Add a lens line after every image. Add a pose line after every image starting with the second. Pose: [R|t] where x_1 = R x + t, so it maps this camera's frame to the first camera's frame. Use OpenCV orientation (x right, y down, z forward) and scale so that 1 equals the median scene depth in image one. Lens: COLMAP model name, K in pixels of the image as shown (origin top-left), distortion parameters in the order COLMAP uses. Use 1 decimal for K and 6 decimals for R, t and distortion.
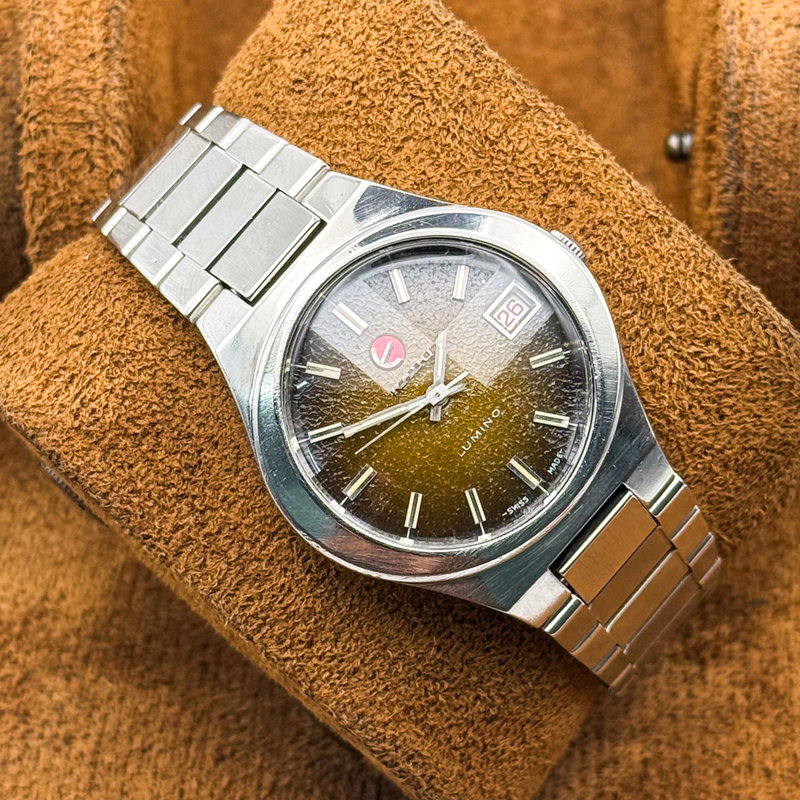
lens RADIAL K [[2884.7, 0, 400.0], [0, 2884.7, 400.0], [0, 0, 1]] dist [0.072743, 0.625014]
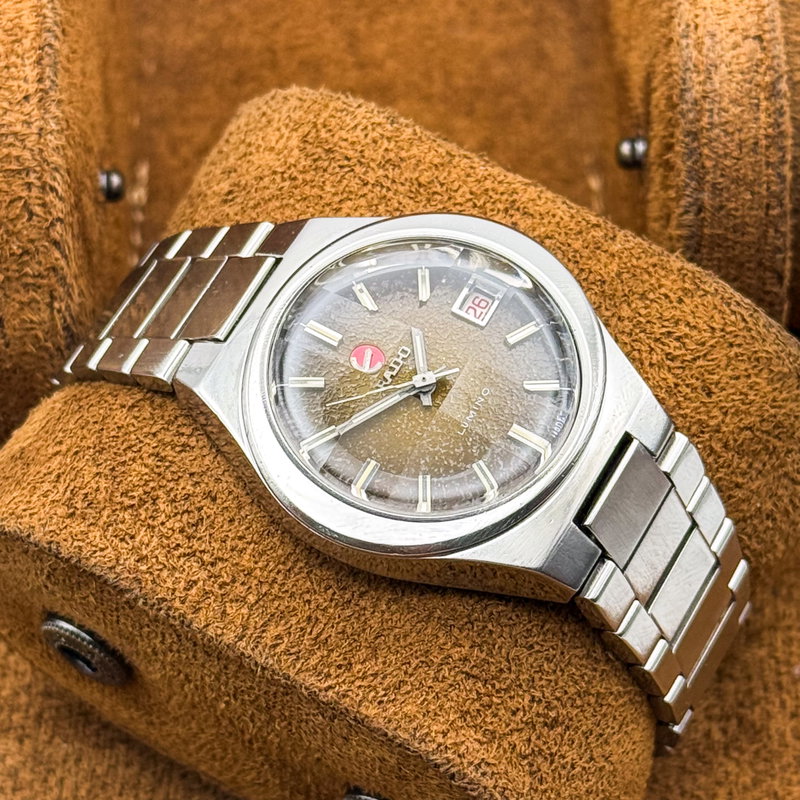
lens RADIAL K [[2884.7, 0, 400.0], [0, 2884.7, 400.0], [0, 0, 1]] dist [0.072743, 0.625014]
pose [[0.978456, -0.192816, 0.073795, -0.067374], [0.206344, 0.901619, -0.380138, 0.367524], [0.006762, 0.387176, 0.921981, 0.082724]]
